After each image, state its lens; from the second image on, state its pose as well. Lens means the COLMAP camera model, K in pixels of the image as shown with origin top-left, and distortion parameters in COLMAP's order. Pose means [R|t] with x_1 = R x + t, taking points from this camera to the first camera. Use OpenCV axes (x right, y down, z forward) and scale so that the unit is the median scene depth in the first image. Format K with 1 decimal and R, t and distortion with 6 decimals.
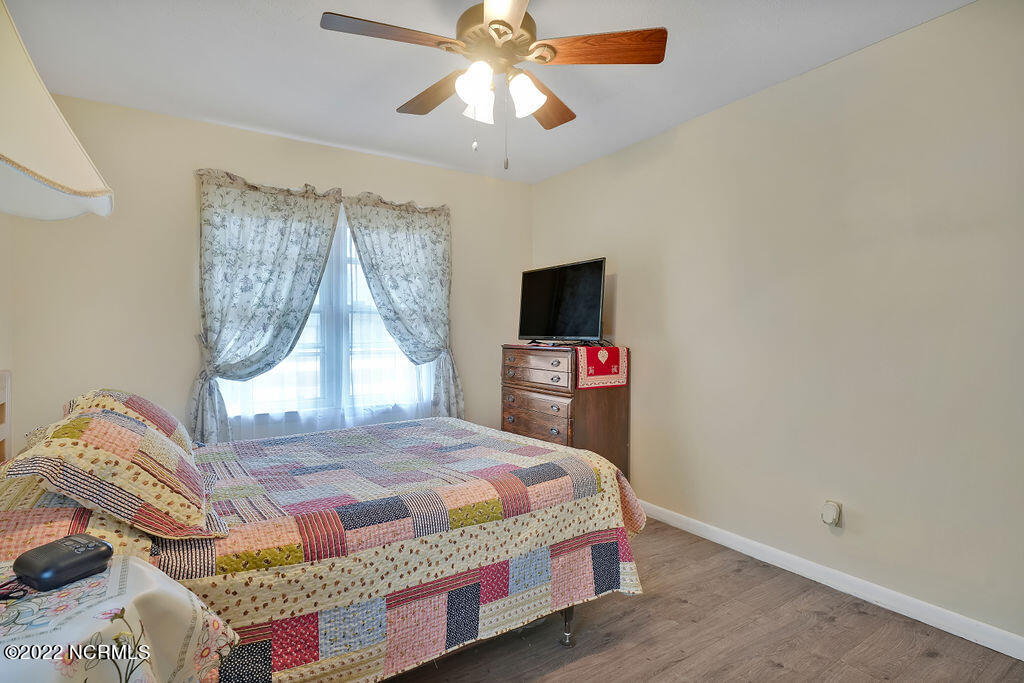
lens RADIAL K [[501.6, 0, 512.0], [0, 501.6, 341.5], [0, 0, 1]] dist [0.001521, 0.000413]
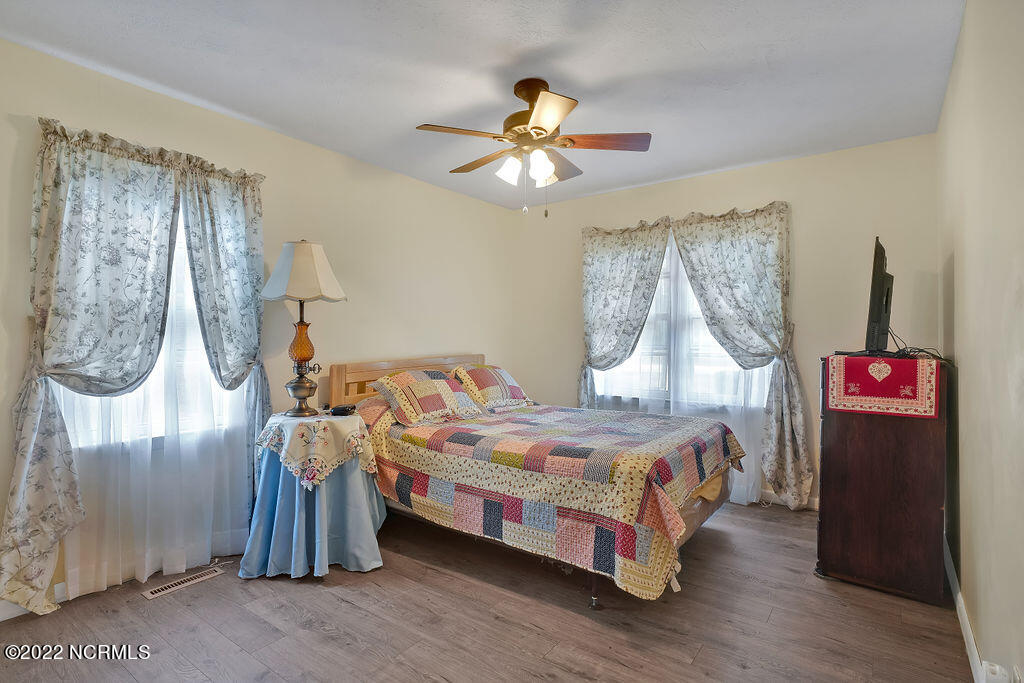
lens RADIAL K [[501.6, 0, 512.0], [0, 501.6, 341.5], [0, 0, 1]] dist [0.001521, 0.000413]
pose [[0.362152, 0.013824, -0.932016, 0.688867], [-0.018905, 0.999793, 0.007484, -0.009052], [0.931927, 0.014910, 0.362339, 0.243676]]
